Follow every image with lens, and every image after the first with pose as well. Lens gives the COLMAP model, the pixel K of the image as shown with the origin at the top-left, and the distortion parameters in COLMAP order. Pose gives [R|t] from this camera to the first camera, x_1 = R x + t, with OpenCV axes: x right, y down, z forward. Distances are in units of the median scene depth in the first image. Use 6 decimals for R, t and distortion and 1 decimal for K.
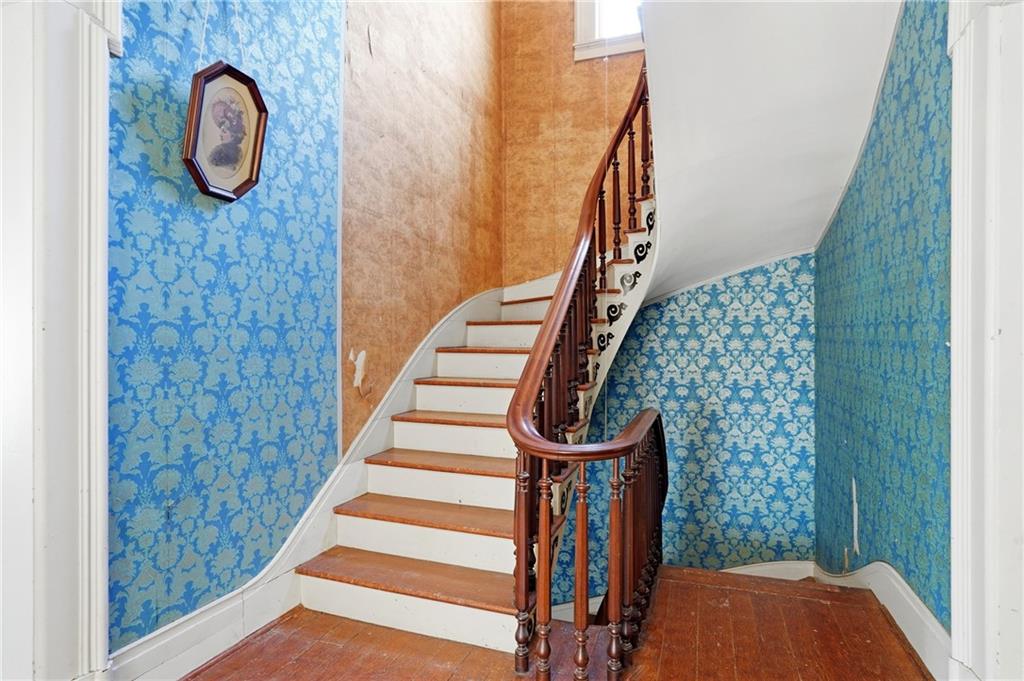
lens RADIAL K [[561.3, 0, 516.8], [0, 561.3, 347.4], [0, 0, 1]] dist [-0.006598, 0.003630]
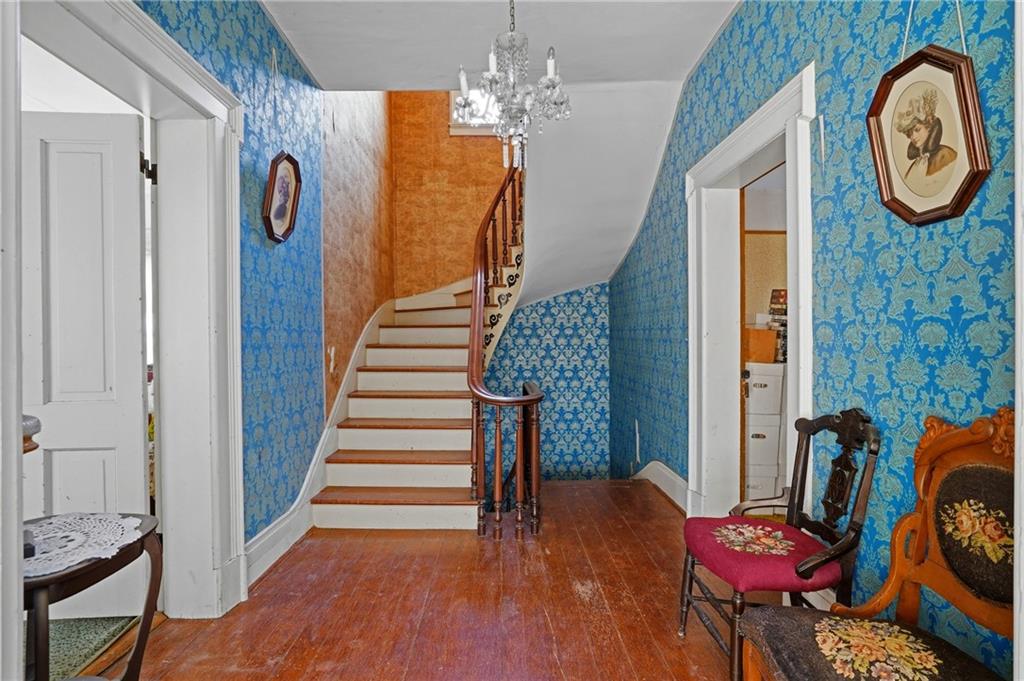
lens RADIAL K [[485.5, 0, 522.8], [0, 485.5, 340.8], [0, 0, 1]] dist [-0.033728, 0.008475]
pose [[0.934319, -0.005415, 0.356396, -0.212075], [0.009399, 0.999911, -0.009448, 0.005477], [-0.356313, 0.012177, 0.934287, -0.219759]]
